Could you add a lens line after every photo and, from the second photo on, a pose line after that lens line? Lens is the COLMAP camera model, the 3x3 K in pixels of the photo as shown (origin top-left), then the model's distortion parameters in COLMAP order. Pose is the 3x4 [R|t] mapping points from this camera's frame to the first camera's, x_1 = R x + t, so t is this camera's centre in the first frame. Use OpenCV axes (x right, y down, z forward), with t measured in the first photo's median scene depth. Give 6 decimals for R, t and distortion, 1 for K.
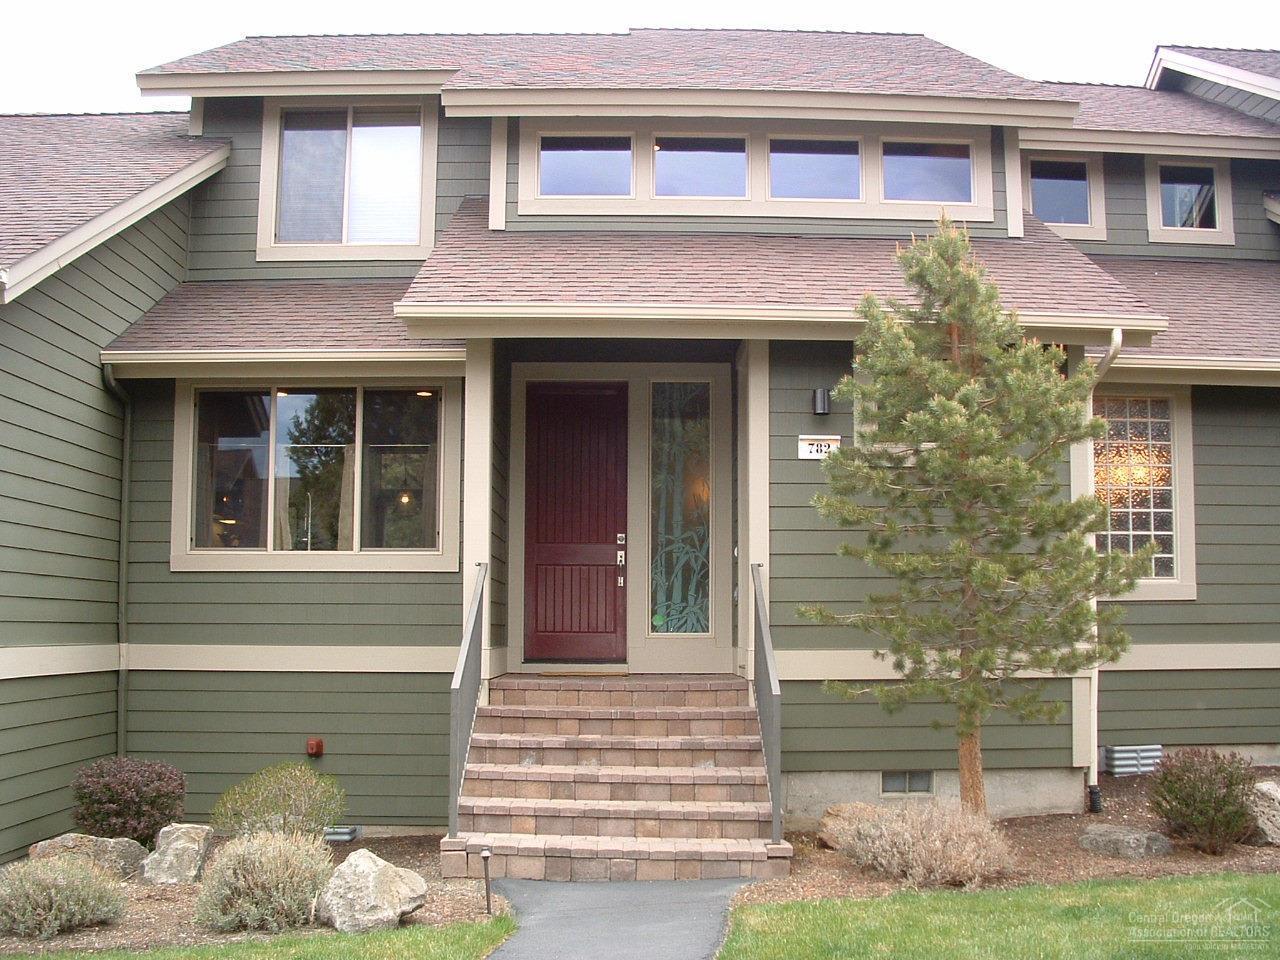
lens RADIAL K [[1536.6, 0, 695.3], [0, 1536.6, 503.0], [0, 0, 1]] dist [-0.237886, 0.195126]
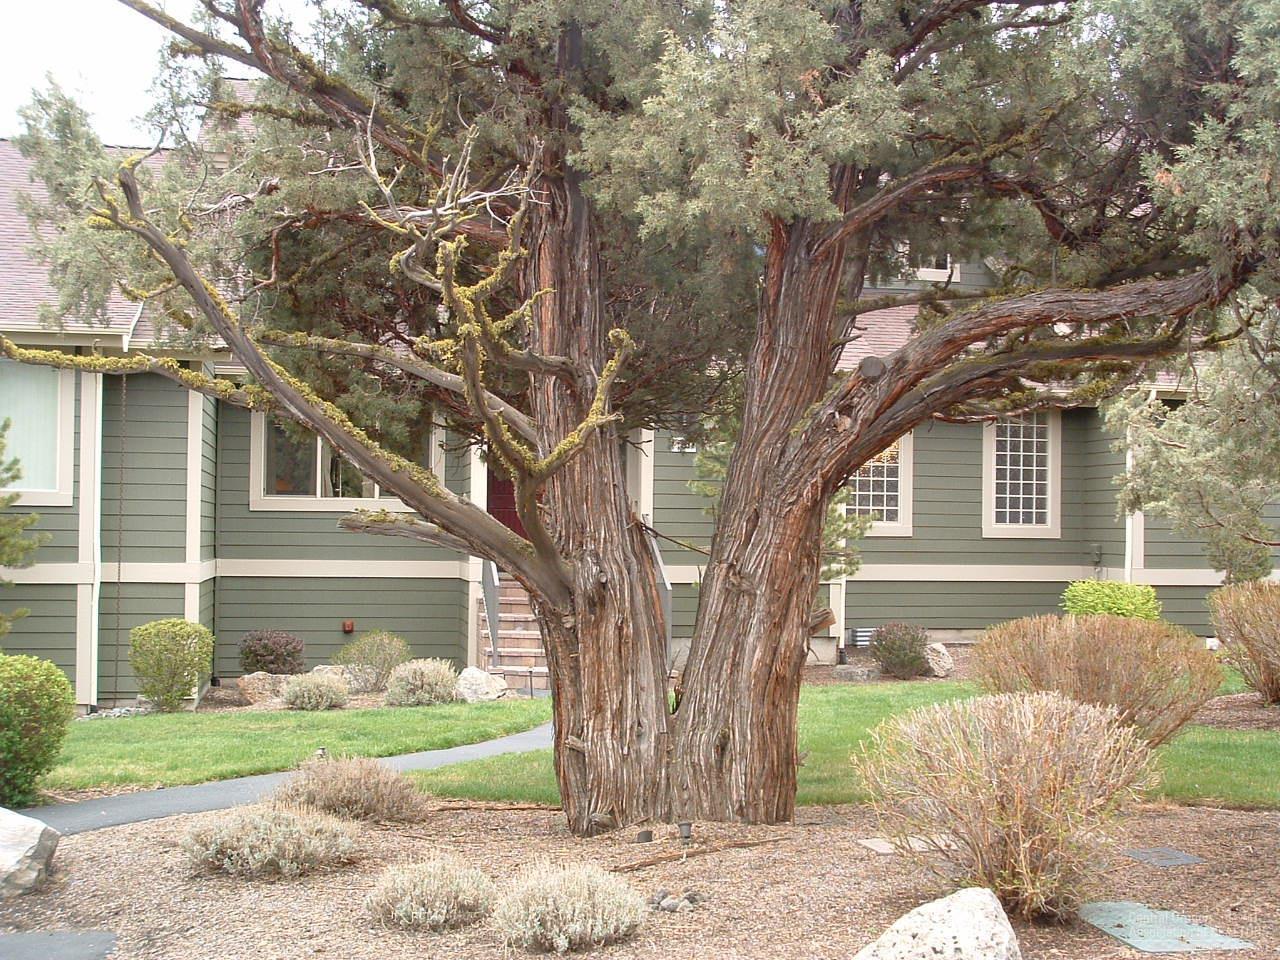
lens RADIAL K [[1811.1, 0, 640.0], [0, 1811.1, 480.0], [0, 0, 1]] dist [-0.020945, -0.008308]
pose [[0.991602, 0.015052, 0.128445, -0.220863], [-0.021818, 0.998438, 0.051439, -0.098949], [-0.127471, -0.053809, 0.990382, -0.962786]]
